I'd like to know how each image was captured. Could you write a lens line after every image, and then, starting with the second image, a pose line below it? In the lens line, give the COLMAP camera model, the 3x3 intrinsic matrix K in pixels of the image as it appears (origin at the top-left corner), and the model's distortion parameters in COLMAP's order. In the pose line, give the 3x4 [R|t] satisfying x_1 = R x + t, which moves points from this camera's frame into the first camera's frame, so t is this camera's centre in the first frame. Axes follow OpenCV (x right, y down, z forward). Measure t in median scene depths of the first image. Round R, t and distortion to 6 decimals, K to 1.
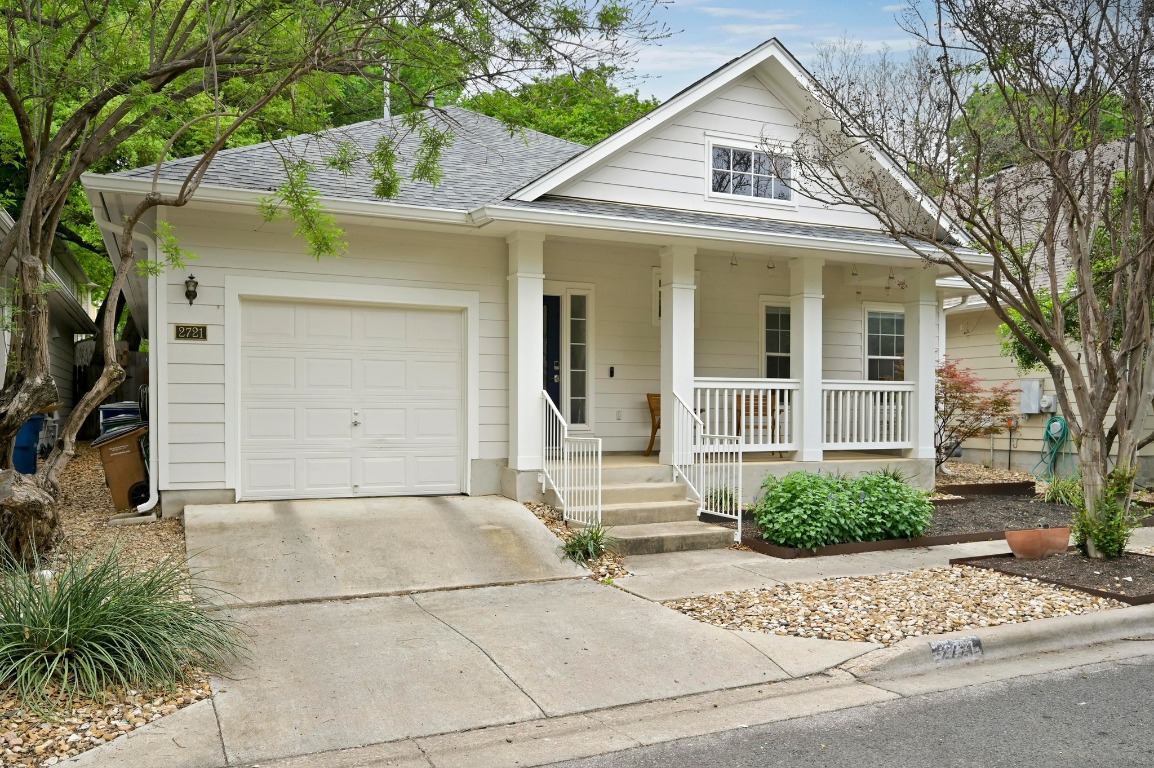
lens RADIAL K [[894.2, 0, 575.9], [0, 894.2, 424.9], [0, 0, 1]] dist [-0.003912, -0.000465]
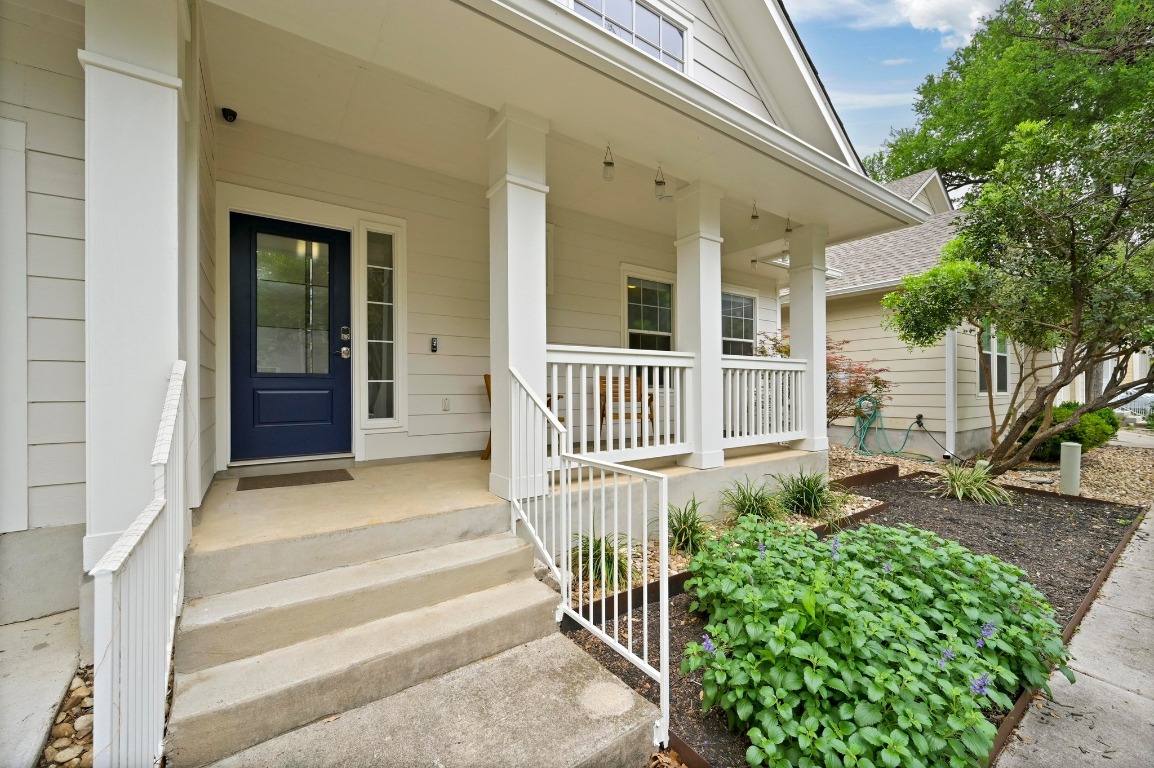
lens RADIAL K [[454.5, 0, 582.7], [0, 454.5, 385.0], [0, 0, 1]] dist [-0.002675, 0.000101]
pose [[0.978780, -0.007618, 0.204770, 0.083541], [0.012356, 0.999684, -0.021870, -0.017605], [-0.204539, 0.023936, 0.978566, 0.626282]]
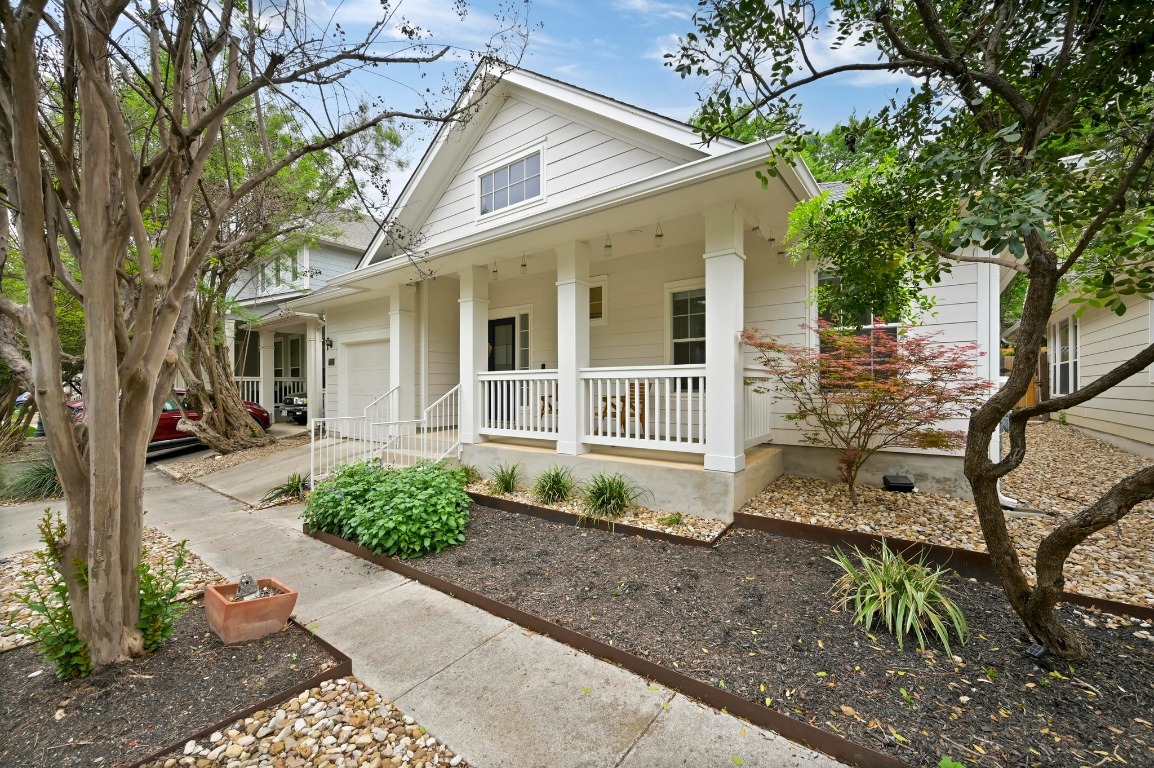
lens RADIAL K [[454.5, 0, 578.4], [0, 454.5, 388.4], [0, 0, 1]] dist [-0.002675, 0.000101]
pose [[0.479799, -0.003586, -0.877371, 0.663228], [-0.011327, 0.999883, -0.010281, -0.022846], [0.877305, 0.014871, 0.479703, 0.737365]]
